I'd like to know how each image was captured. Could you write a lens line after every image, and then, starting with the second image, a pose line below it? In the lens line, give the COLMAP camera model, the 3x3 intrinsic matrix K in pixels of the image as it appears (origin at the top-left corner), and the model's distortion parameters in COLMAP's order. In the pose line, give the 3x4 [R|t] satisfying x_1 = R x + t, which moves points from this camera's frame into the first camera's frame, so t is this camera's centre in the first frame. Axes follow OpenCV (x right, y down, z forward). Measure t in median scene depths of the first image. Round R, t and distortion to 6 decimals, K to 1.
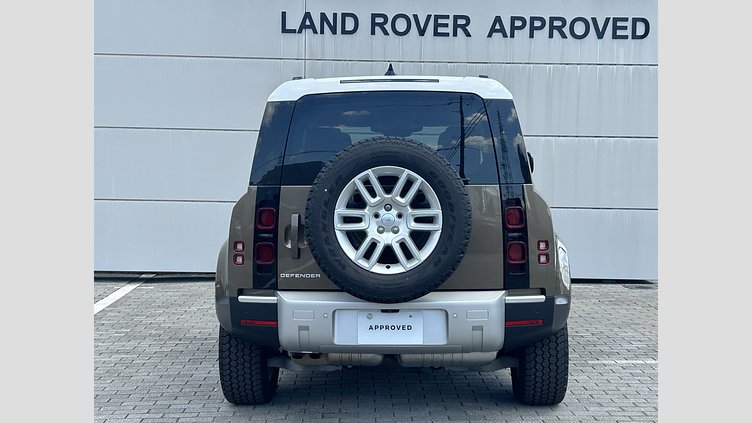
lens RADIAL K [[1360.2, 0, 376.2], [0, 1360.2, 213.2], [0, 0, 1]] dist [0.140888, 0.000000]
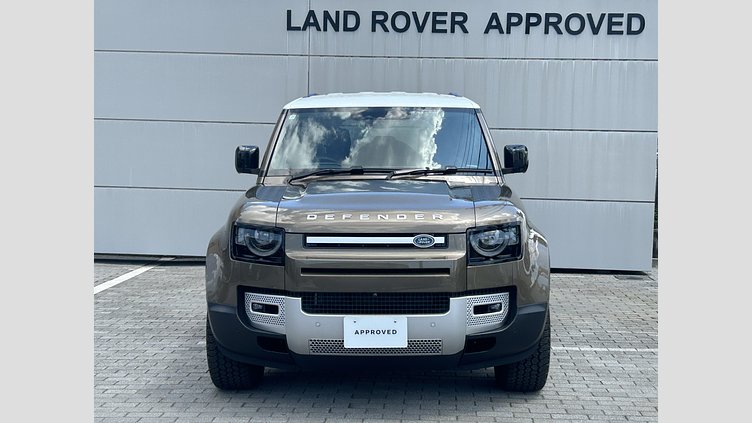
lens RADIAL K [[1306.3, 0, 376.0], [0, 1306.3, 209.8], [0, 0, 1]] dist [0.124735, 0.000000]
pose [[0.992079, 0.011795, -0.125061, 0.126051], [-0.011462, 0.999929, 0.003386, 0.002031], [0.125092, -0.001926, 0.992143, 0.005882]]
